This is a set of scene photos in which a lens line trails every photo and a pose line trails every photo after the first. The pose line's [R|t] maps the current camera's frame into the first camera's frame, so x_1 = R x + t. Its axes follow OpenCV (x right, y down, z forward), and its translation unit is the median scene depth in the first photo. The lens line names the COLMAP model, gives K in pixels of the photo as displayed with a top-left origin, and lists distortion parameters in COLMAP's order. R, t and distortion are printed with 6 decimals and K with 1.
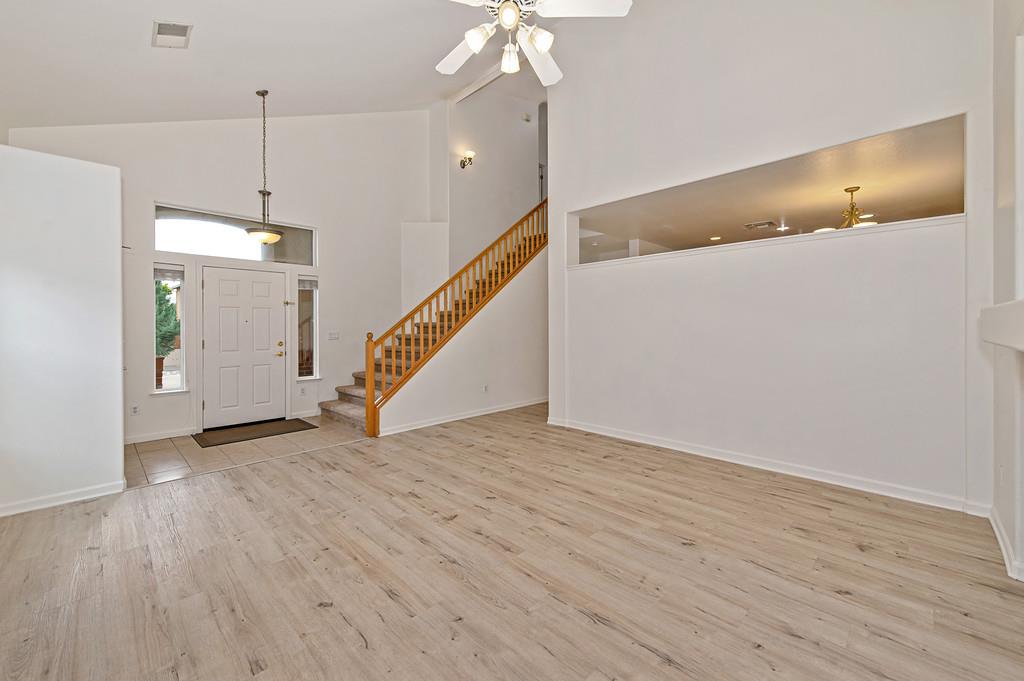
lens RADIAL K [[406.4, 0, 516.4], [0, 406.4, 334.9], [0, 0, 1]] dist [0.016588, -0.001597]
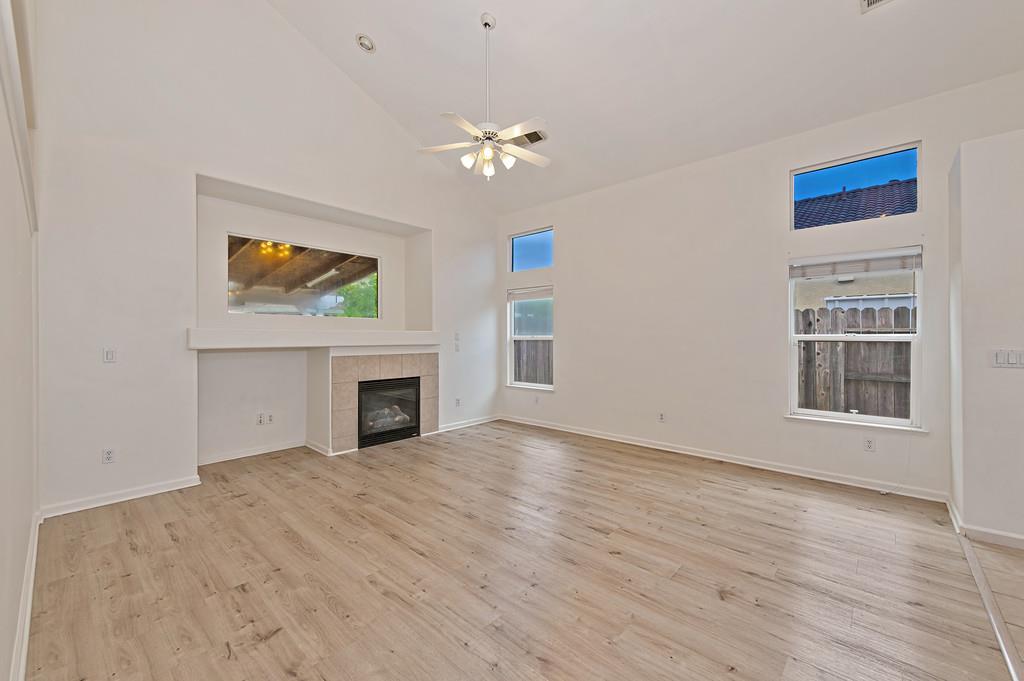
lens RADIAL K [[406.4, 0, 515.2], [0, 406.4, 339.0], [0, 0, 1]] dist [0.016588, -0.001597]
pose [[-0.999172, 0.006544, -0.040165, -0.040270], [0.005535, 0.999668, 0.025183, -0.040774], [0.040316, 0.024940, -0.998876, 1.888945]]
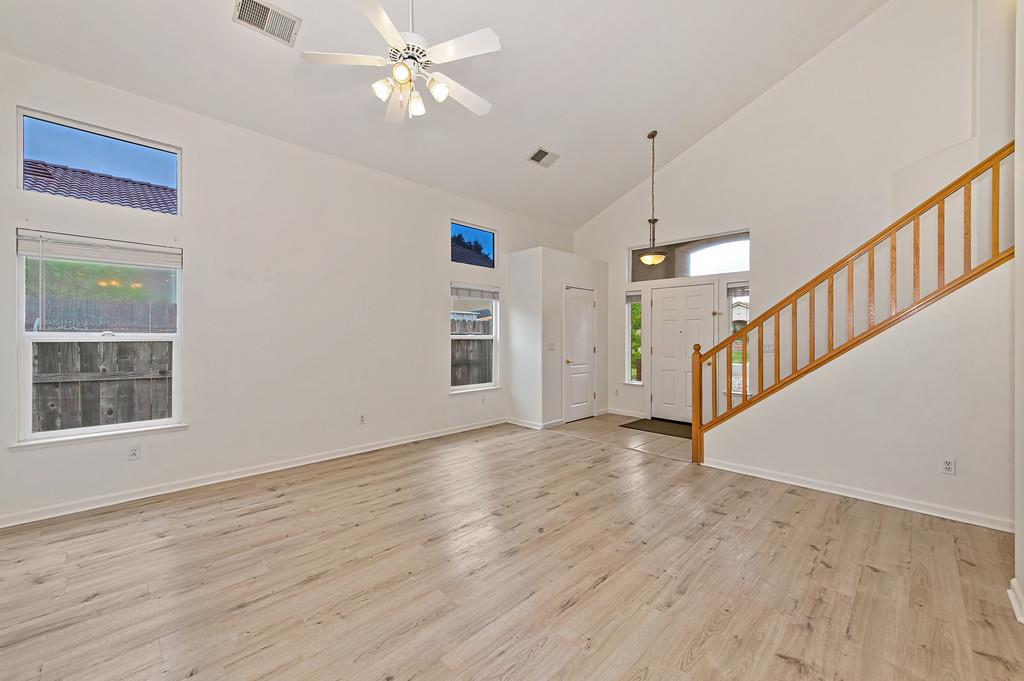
lens RADIAL K [[406.4, 0, 508.7], [0, 406.4, 336.5], [0, 0, 1]] dist [0.016588, -0.001597]
pose [[-0.012508, 0.004947, -0.999910, 0.826795], [-0.023087, 0.999720, 0.005235, -0.026150], [0.999655, 0.023150, -0.012390, 0.931509]]
